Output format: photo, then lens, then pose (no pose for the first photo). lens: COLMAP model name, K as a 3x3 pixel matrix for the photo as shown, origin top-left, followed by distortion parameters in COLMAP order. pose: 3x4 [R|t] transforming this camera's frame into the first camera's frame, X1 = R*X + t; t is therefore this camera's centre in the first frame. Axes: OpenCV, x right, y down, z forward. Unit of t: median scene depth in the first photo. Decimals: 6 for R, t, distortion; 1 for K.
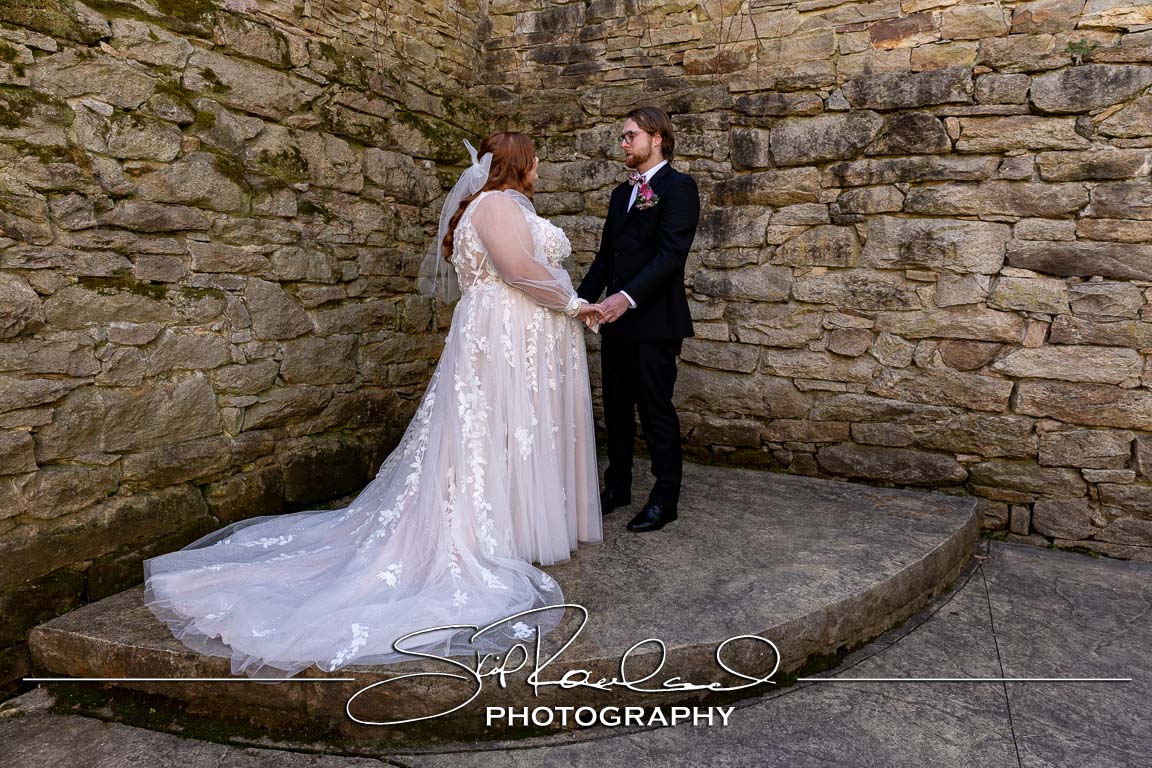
lens RADIAL K [[764.6, 0, 573.5], [0, 764.6, 384.5], [0, 0, 1]] dist [0.006570, 0.001947]
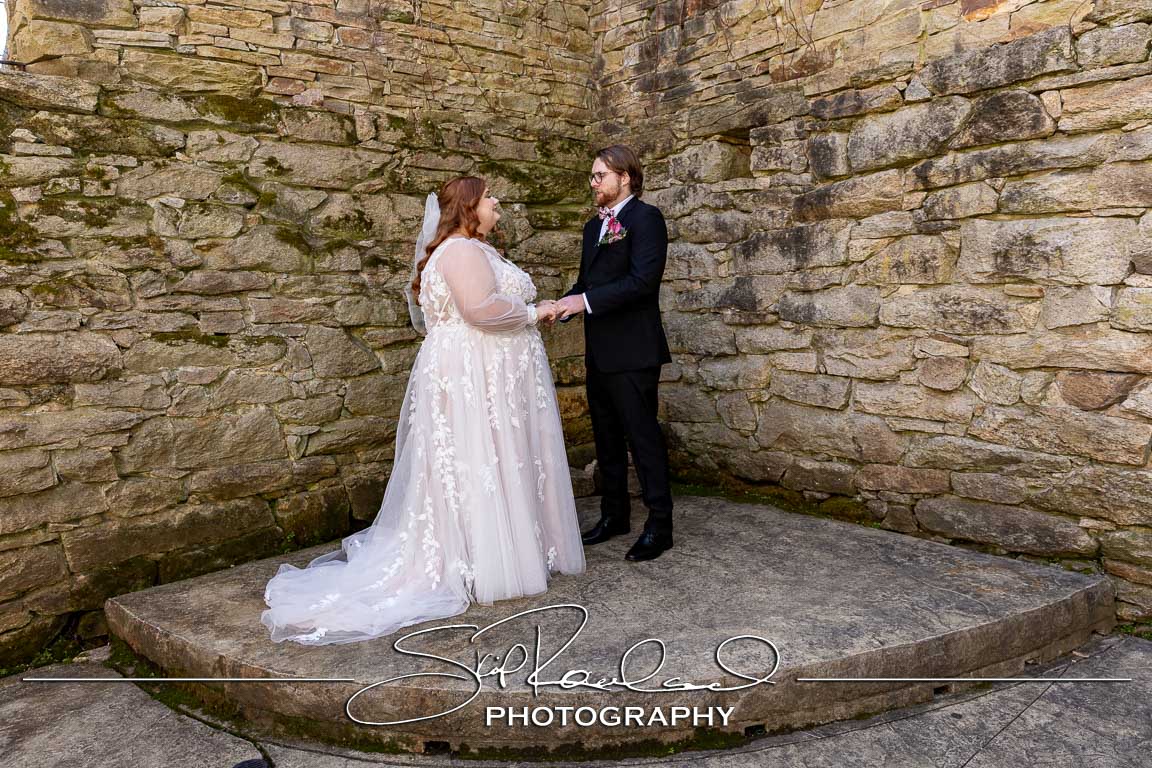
lens RADIAL K [[806.6, 0, 576.6], [0, 806.6, 379.7], [0, 0, 1]] dist [-0.012430, 0.011243]
pose [[0.904864, -0.005084, -0.425670, 0.398446], [-0.012011, 0.999226, -0.037466, -0.012145], [0.425531, 0.039014, 0.904102, 0.048114]]
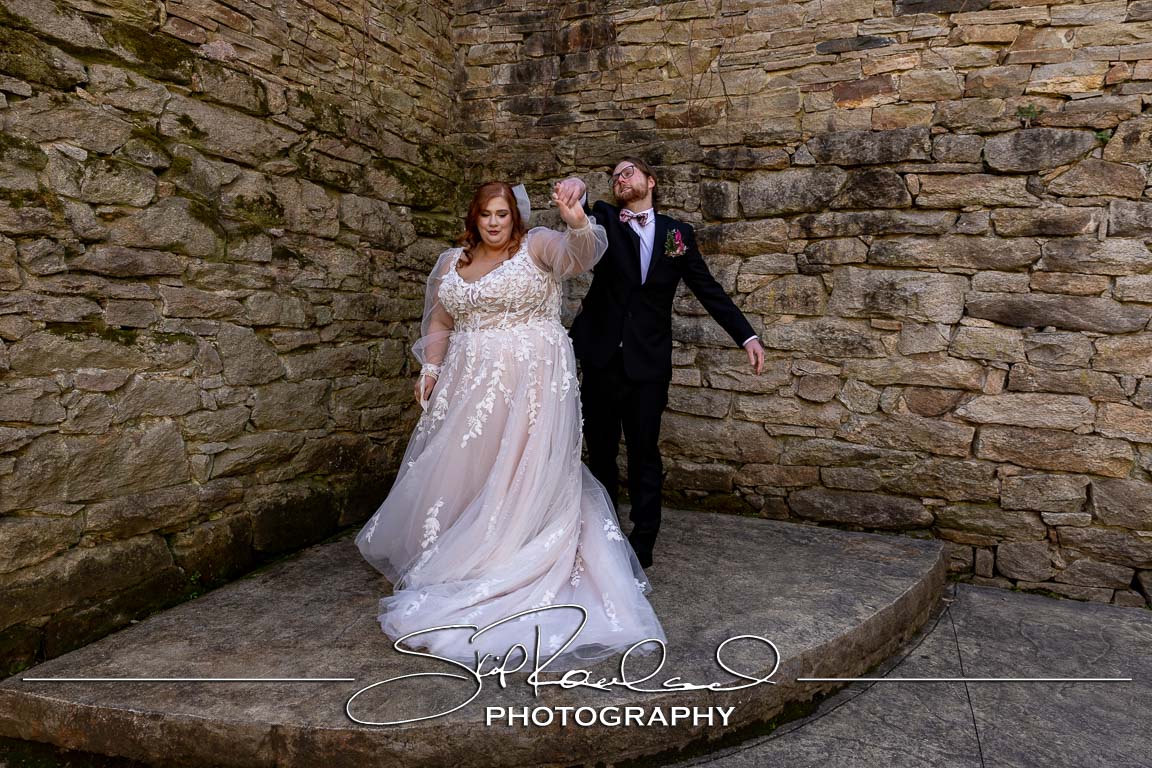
lens RADIAL K [[764.6, 0, 580.3], [0, 764.6, 389.4], [0, 0, 1]] dist [0.006570, 0.001947]
pose [[0.998705, 0.002813, 0.050807, -0.009466], [-0.000428, 0.998900, -0.046882, -0.006140], [-0.050883, 0.046799, 0.997607, -0.005089]]
